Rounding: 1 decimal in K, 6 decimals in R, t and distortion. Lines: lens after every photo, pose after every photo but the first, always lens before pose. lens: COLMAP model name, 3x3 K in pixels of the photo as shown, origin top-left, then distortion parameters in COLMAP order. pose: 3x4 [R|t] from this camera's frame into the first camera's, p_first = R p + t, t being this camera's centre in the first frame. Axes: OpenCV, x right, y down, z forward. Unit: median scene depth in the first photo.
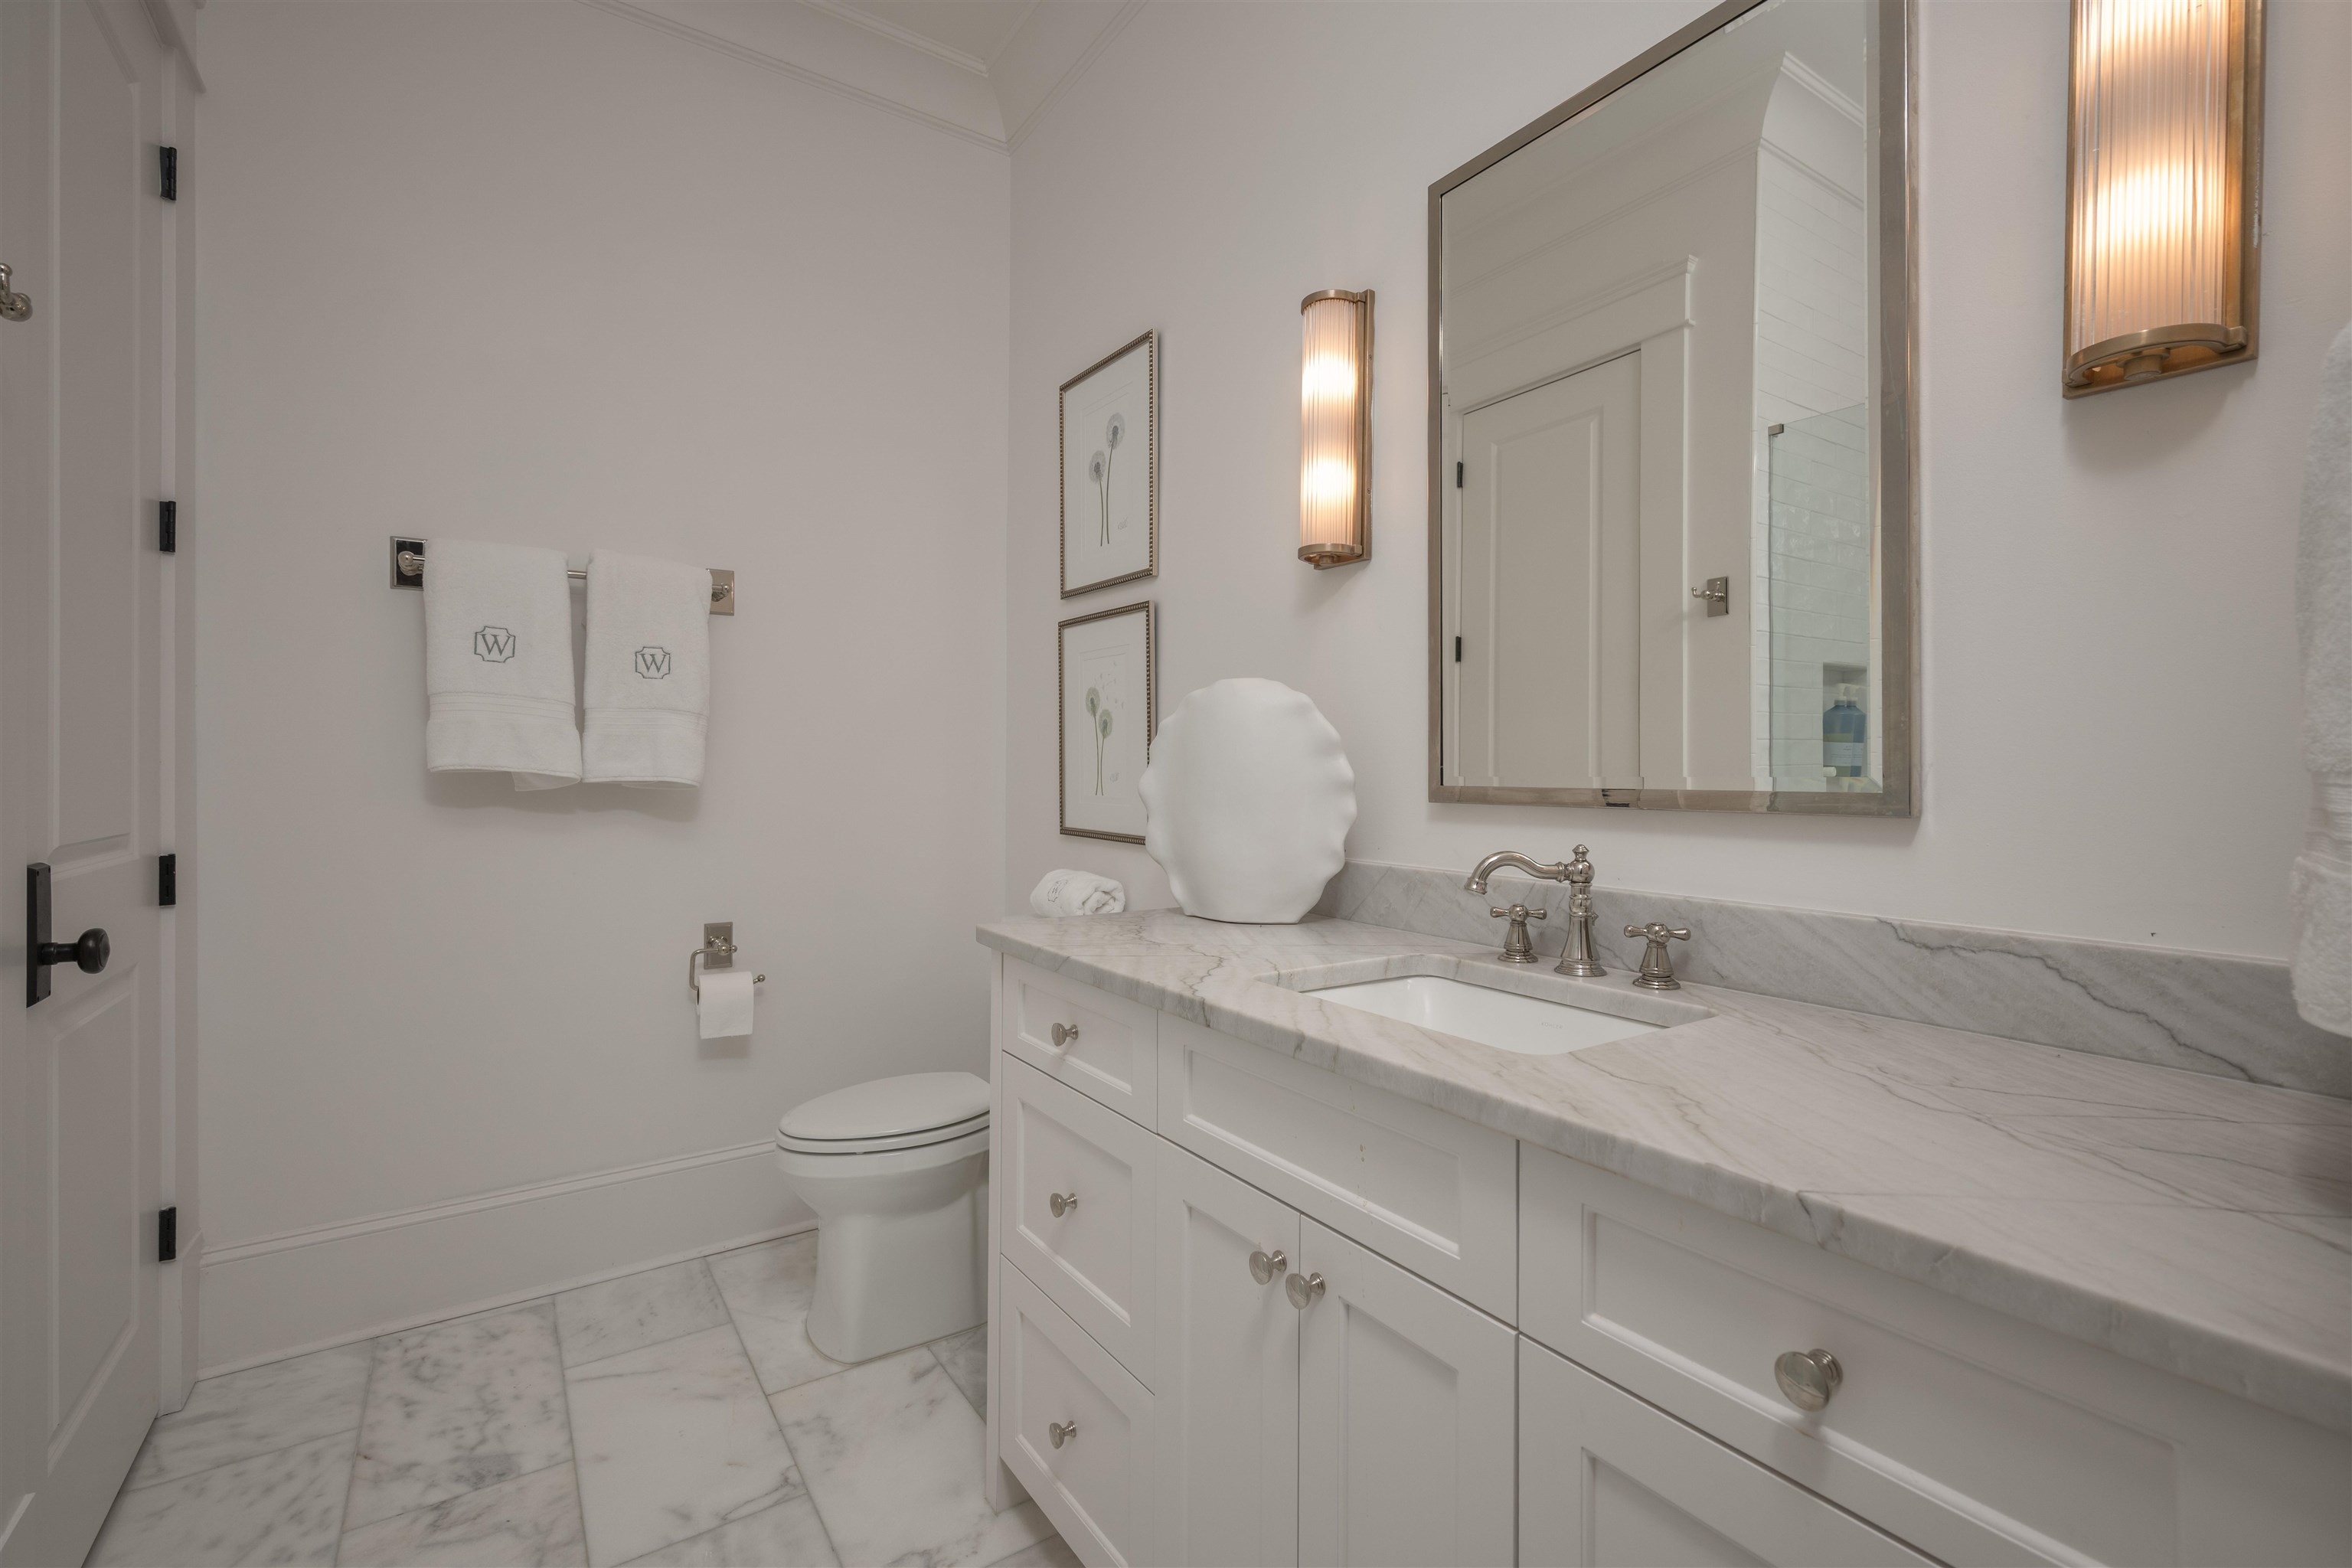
lens RADIAL K [[1059.8, 0, 1176.5], [0, 1059.8, 781.9], [0, 0, 1]] dist [0.001642, 0.000251]
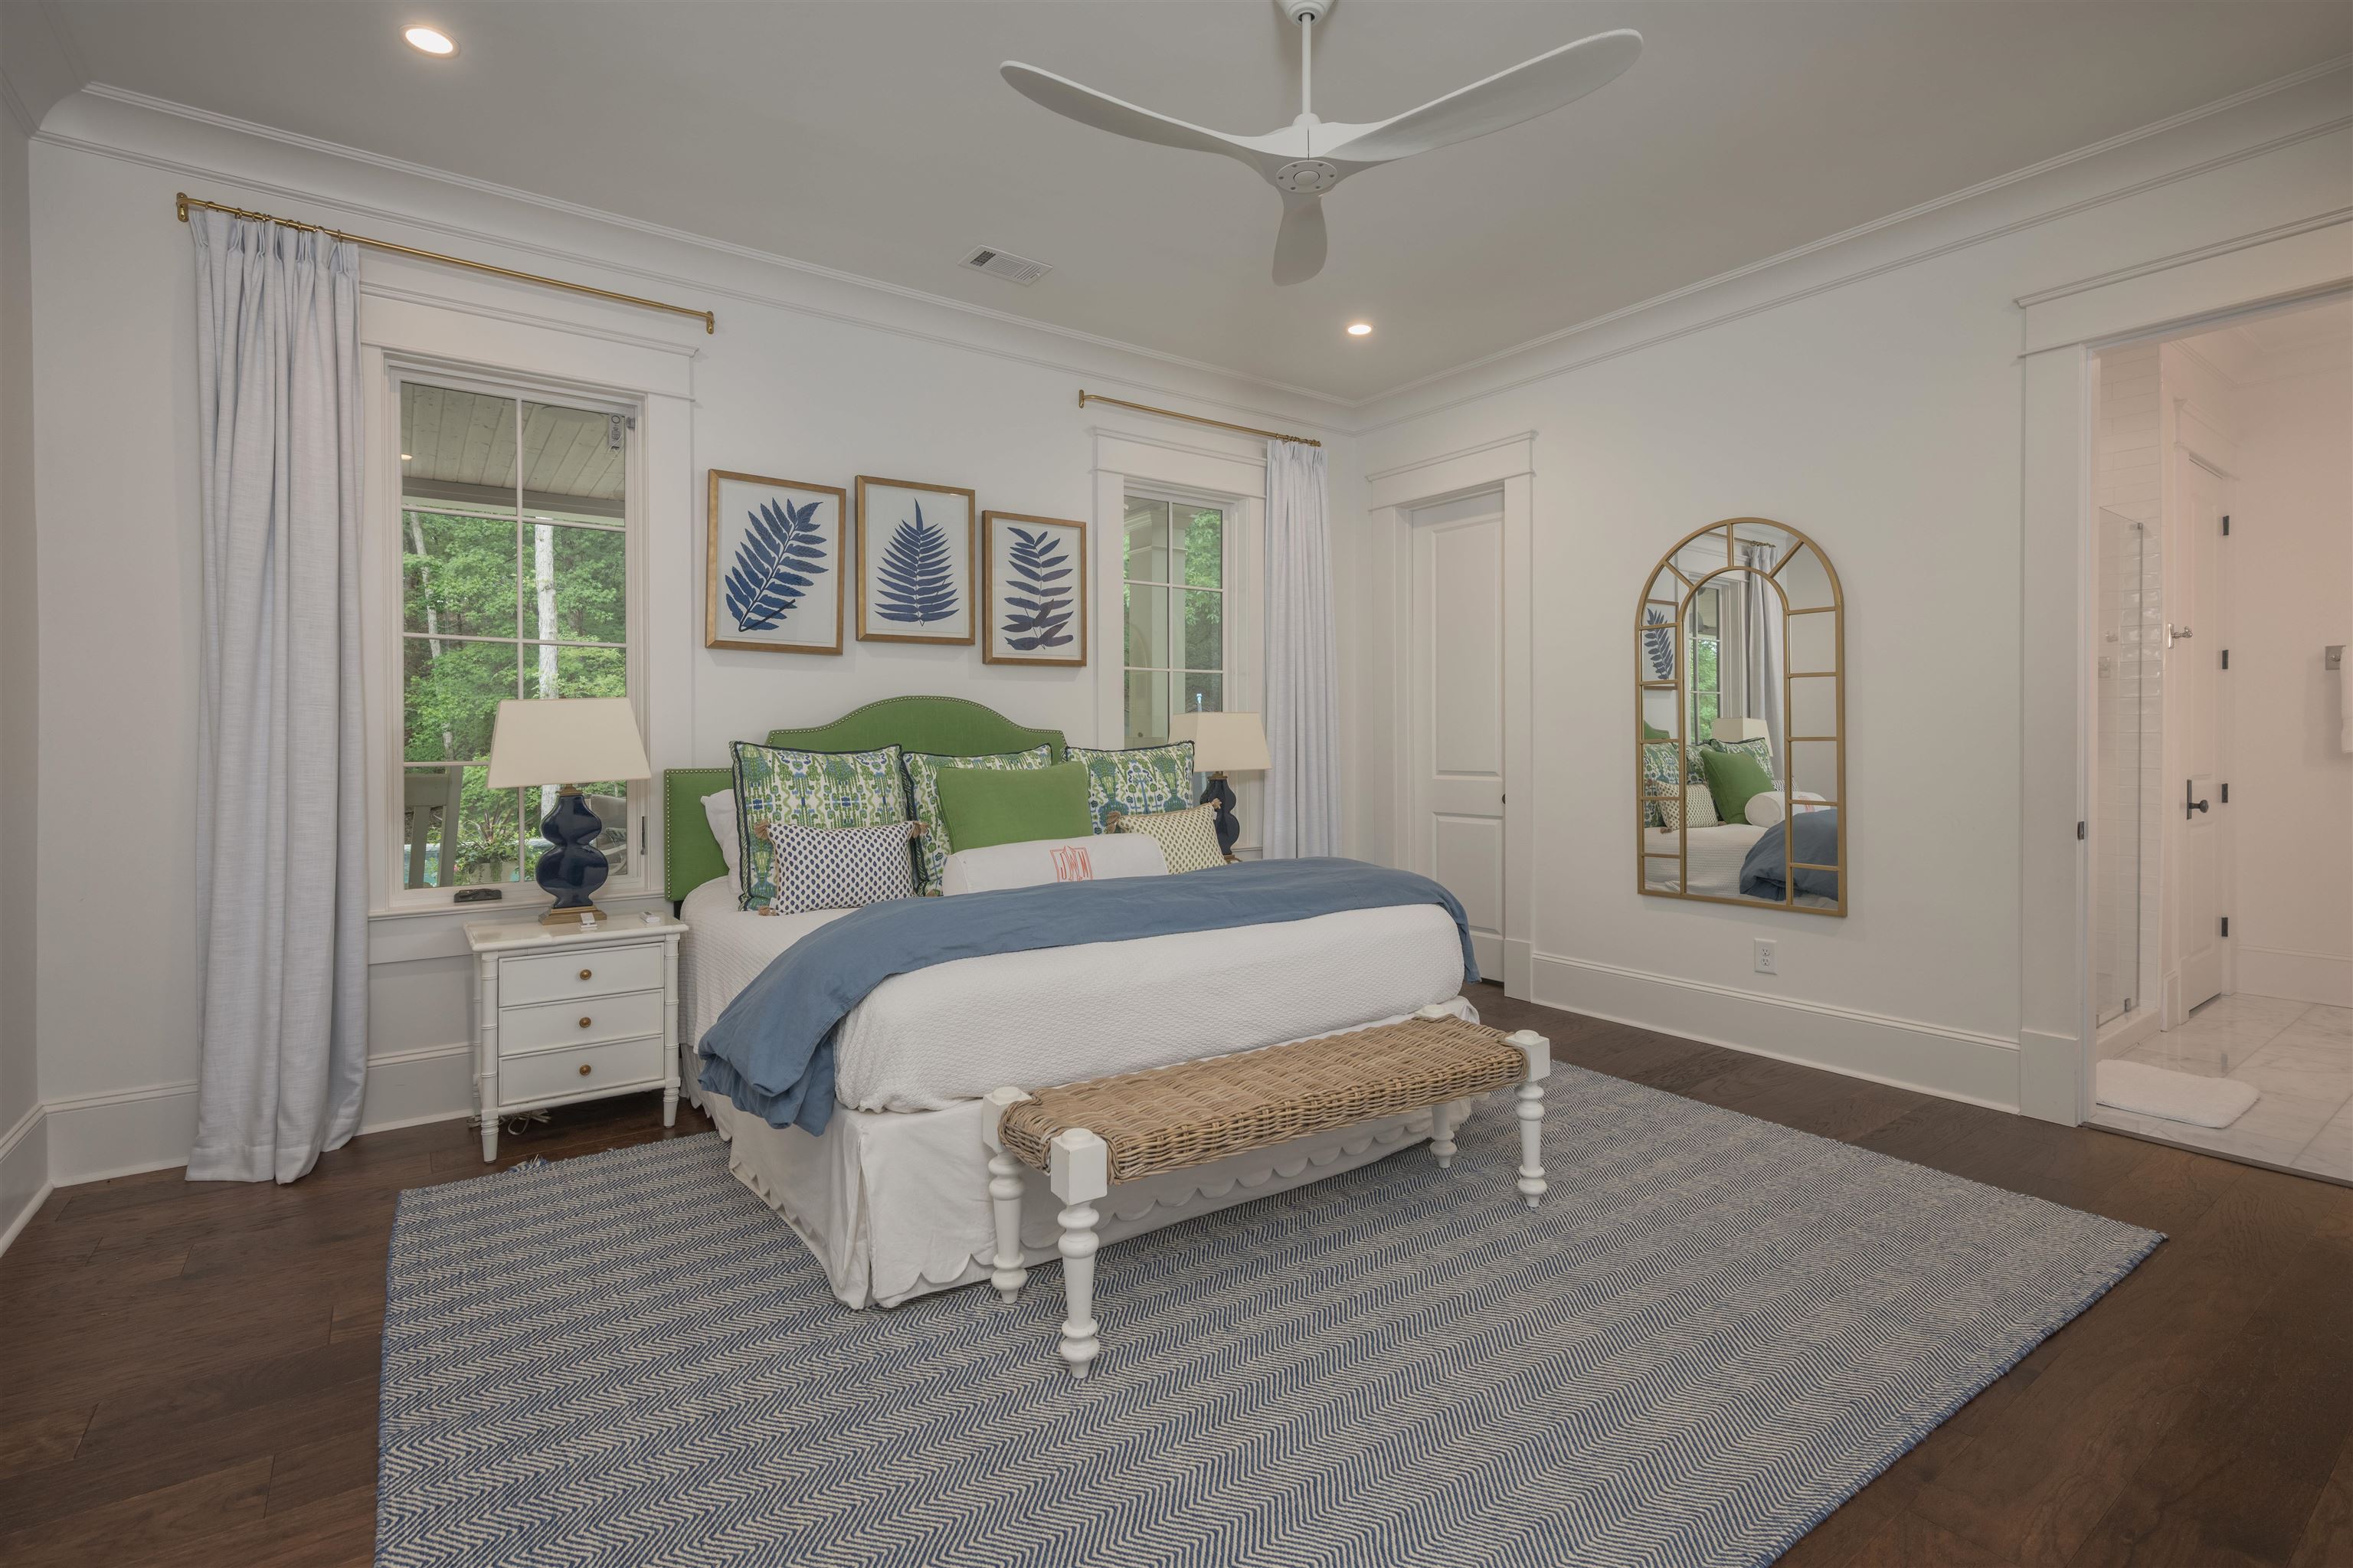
lens RADIAL K [[1082.8, 0, 1175.3], [0, 1082.8, 767.8], [0, 0, 1]] dist [-0.000880, -0.000100]
pose [[0.036200, 0.000220, -0.999345, 2.537135], [-0.005837, 0.999983, 0.000008, 0.050183], [0.999328, 0.005833, 0.036201, -2.637266]]
